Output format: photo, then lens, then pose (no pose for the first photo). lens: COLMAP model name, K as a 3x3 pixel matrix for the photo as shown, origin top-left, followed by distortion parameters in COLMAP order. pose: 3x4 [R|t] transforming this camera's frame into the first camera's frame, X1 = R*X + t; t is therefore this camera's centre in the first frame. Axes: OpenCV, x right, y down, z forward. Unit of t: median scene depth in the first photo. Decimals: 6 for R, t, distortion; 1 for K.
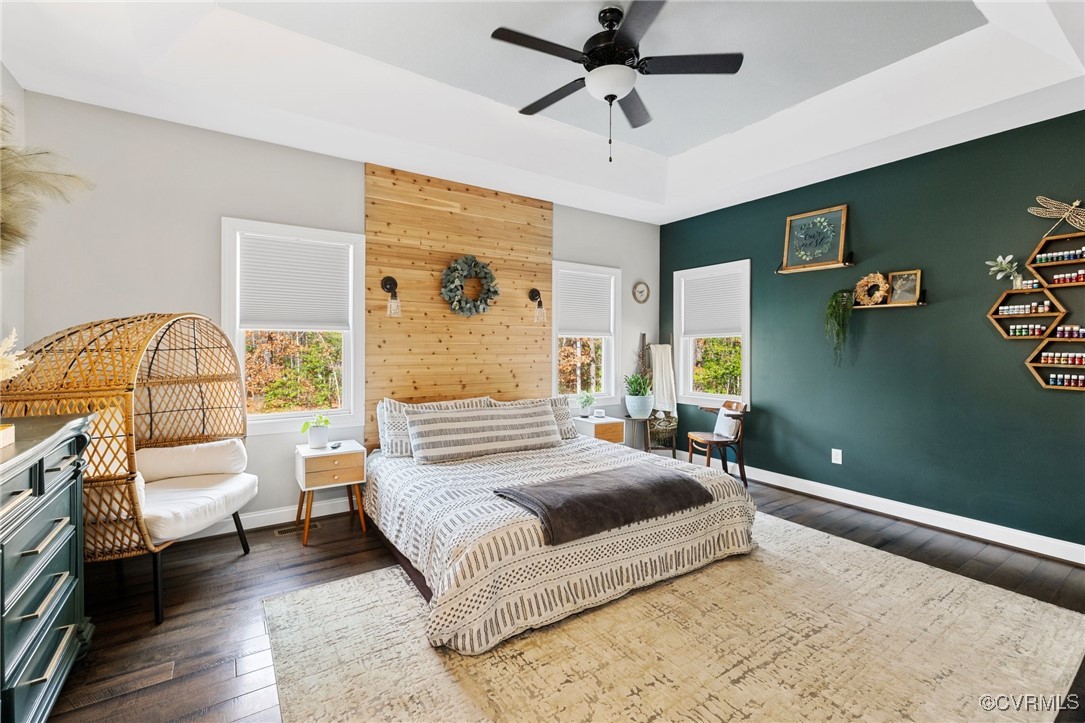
lens RADIAL K [[472.1, 0, 540.2], [0, 472.1, 353.7], [0, 0, 1]] dist [0.001498, -0.000136]
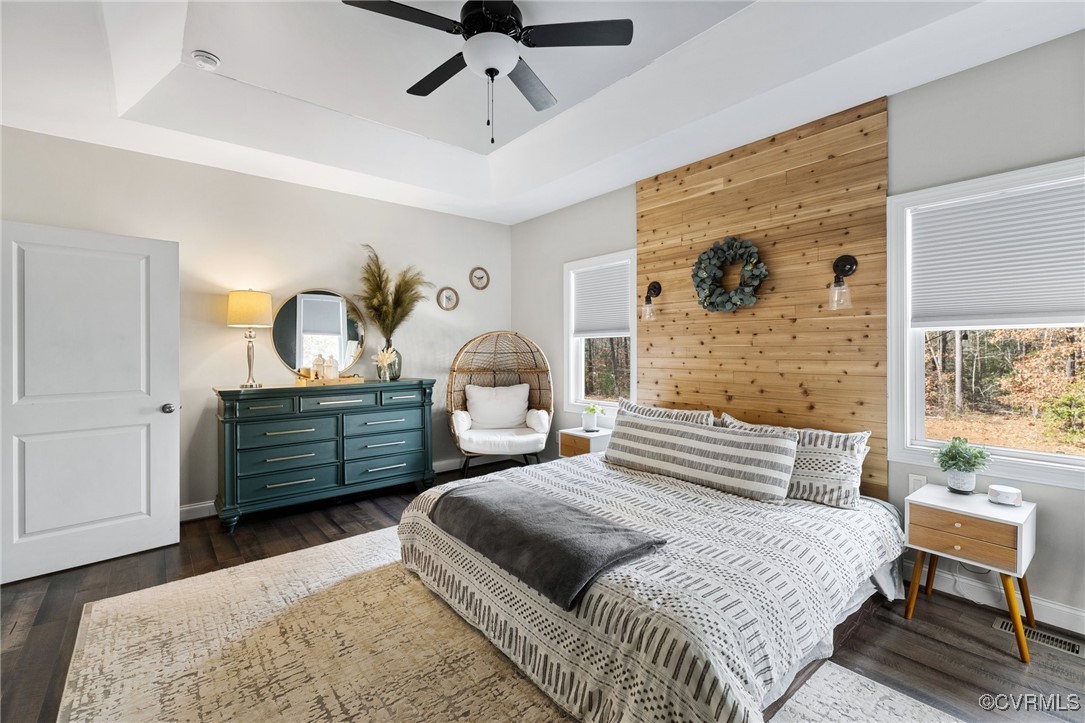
lens RADIAL K [[472.1, 0, 541.6], [0, 472.1, 354.4], [0, 0, 1]] dist [0.001498, -0.000136]
pose [[0.100599, 0.010203, -0.994875, 0.642632], [-0.010481, 0.999903, 0.009195, -0.010604], [0.994872, 0.009502, 0.100697, 0.614078]]
